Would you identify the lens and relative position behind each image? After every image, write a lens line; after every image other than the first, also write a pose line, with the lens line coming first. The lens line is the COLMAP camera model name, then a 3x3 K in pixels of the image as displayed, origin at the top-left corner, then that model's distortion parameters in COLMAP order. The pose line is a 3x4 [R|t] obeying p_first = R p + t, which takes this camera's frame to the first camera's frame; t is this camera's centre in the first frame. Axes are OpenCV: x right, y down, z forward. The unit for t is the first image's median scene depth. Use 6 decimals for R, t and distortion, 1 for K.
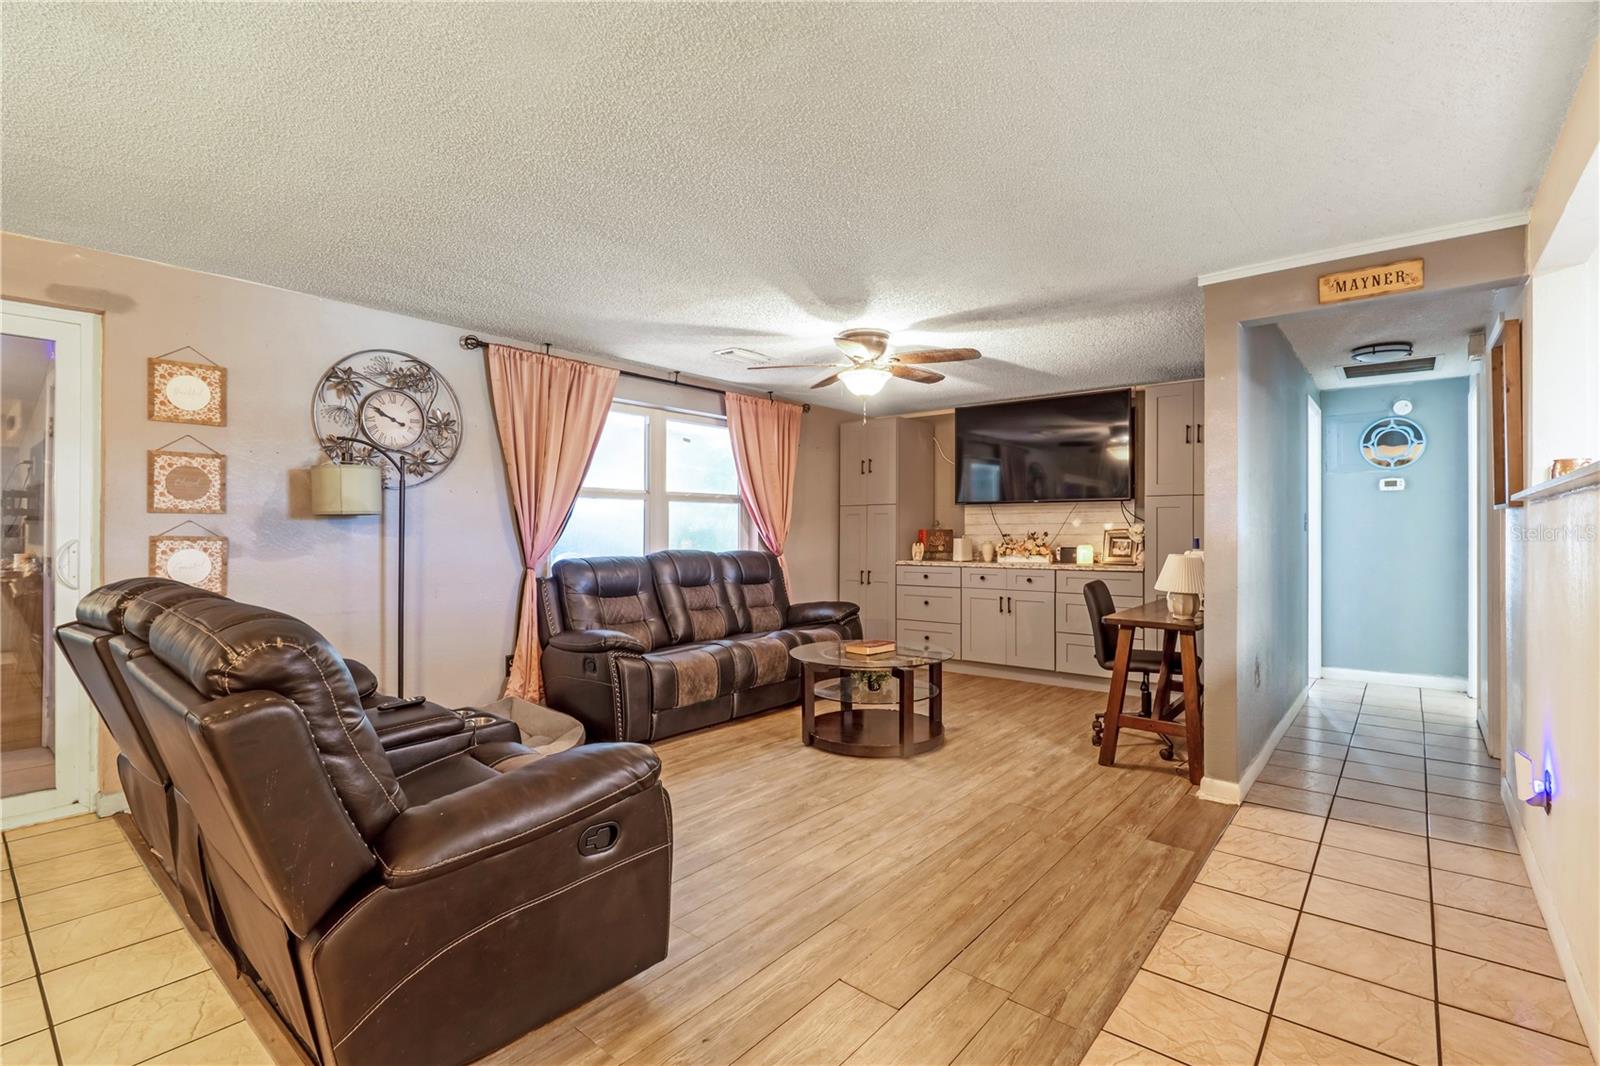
lens RADIAL K [[741.0, 0, 809.1], [0, 741.0, 528.0], [0, 0, 1]] dist [-0.002105, 0.000130]
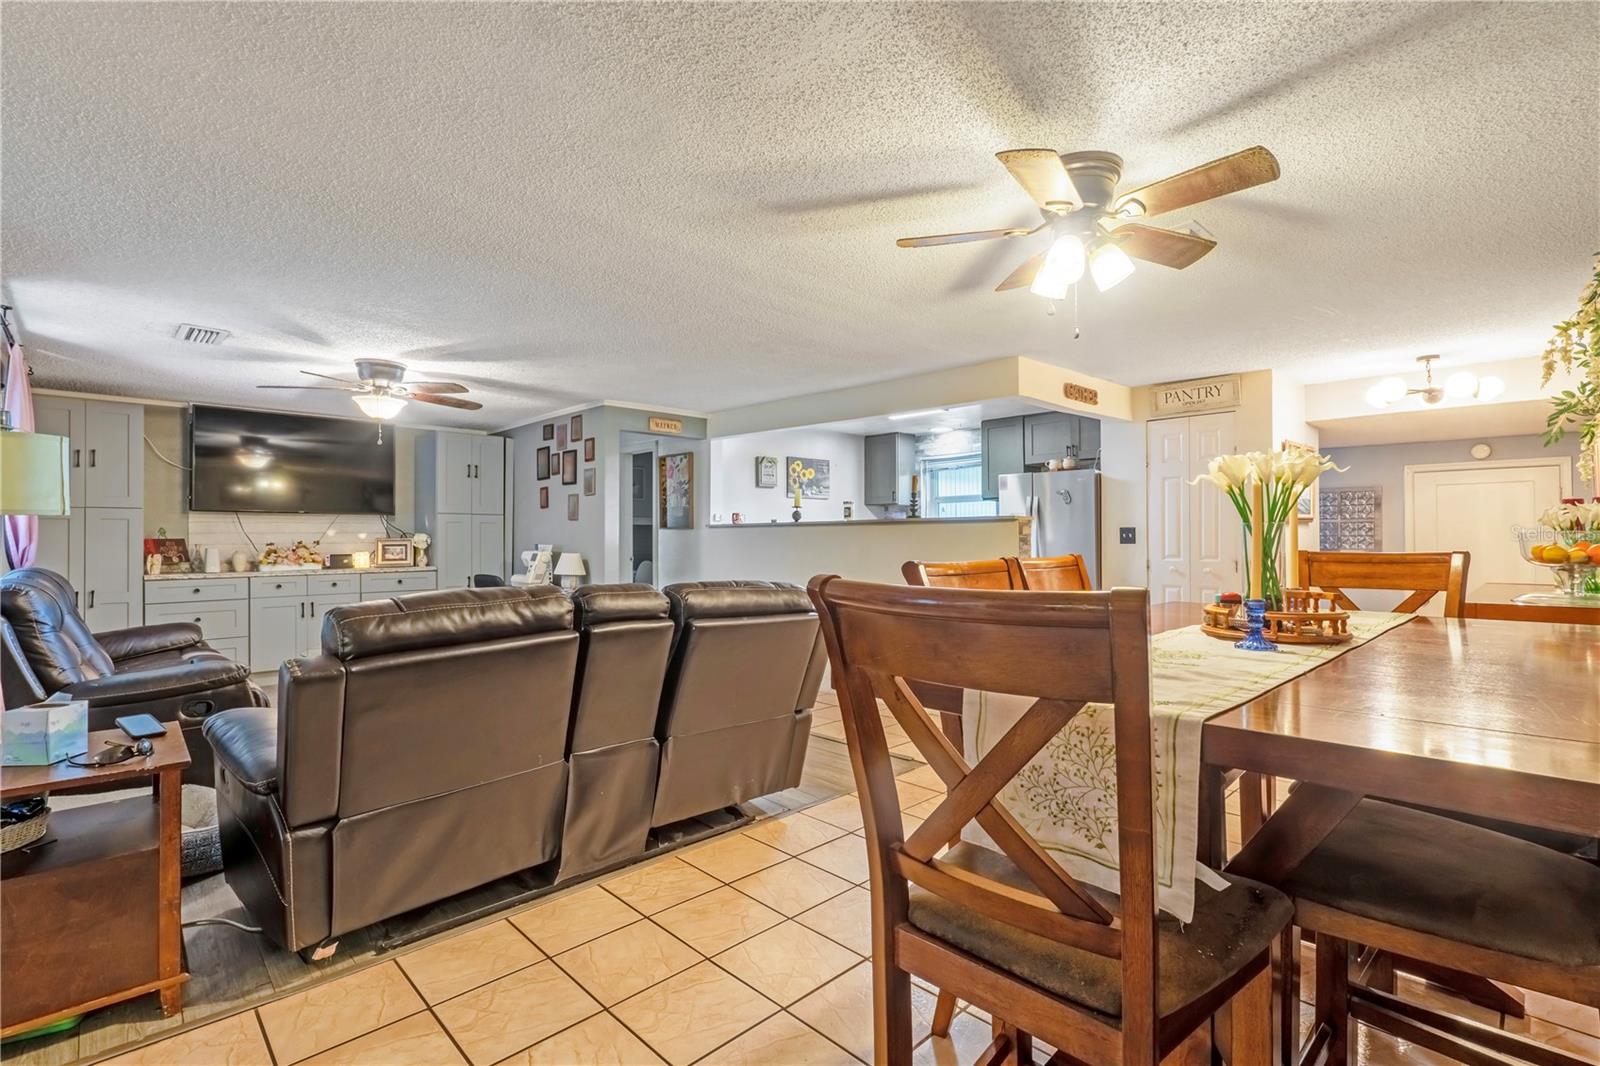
lens RADIAL K [[741.0, 0, 803.4], [0, 741.0, 535.2], [0, 0, 1]] dist [-0.002105, 0.000130]
pose [[0.105629, 0.002849, 0.994401, -1.374147], [0.001008, 0.999995, -0.002972, 0.001559], [-0.994405, 0.001317, 0.105626, 0.348519]]
